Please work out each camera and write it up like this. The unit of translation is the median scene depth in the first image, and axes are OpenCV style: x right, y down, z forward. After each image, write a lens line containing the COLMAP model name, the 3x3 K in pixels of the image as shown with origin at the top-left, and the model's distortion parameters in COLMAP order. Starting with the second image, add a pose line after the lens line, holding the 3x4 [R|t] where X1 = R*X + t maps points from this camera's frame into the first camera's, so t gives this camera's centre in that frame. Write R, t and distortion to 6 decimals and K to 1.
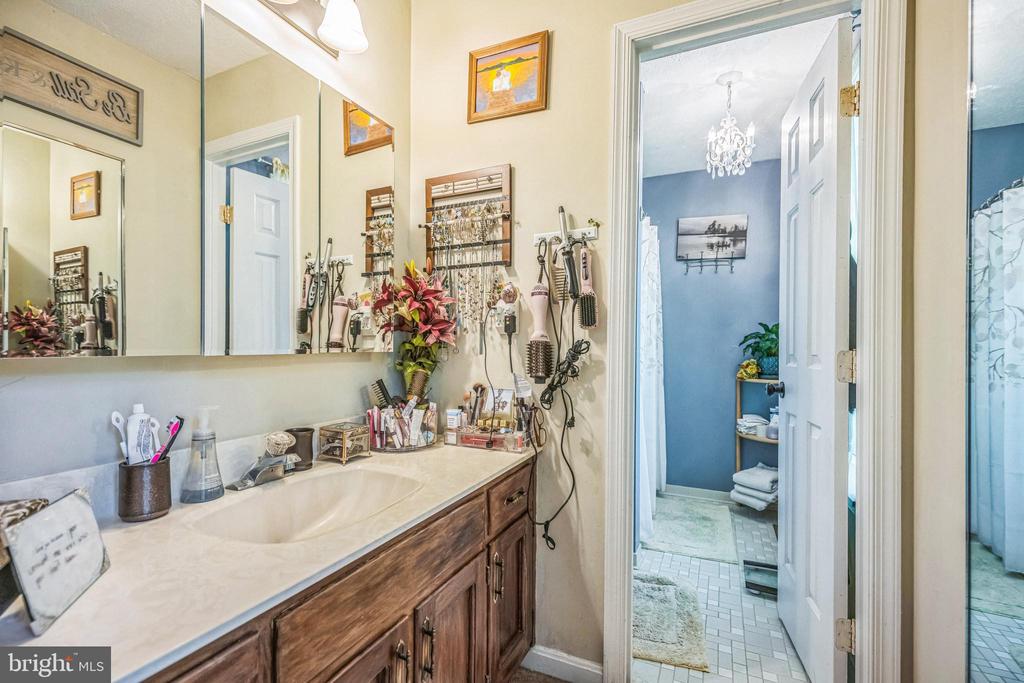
lens RADIAL K [[465.9, 0, 507.9], [0, 465.9, 343.9], [0, 0, 1]] dist [0.000772, -0.000012]
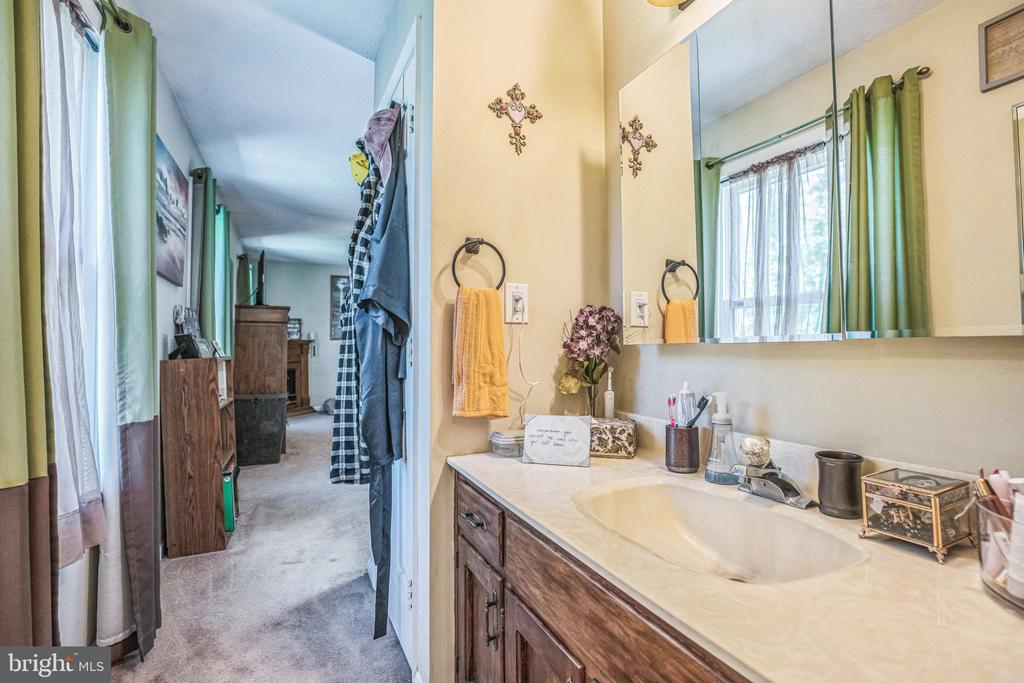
lens RADIAL K [[465.9, 0, 507.9], [0, 465.9, 343.9], [0, 0, 1]] dist [0.000772, -0.000012]
pose [[-0.644008, 0.009666, -0.764957, 0.476057], [0.022908, 0.999715, -0.006654, 0.025235], [0.764675, -0.021809, -0.644047, 1.406252]]
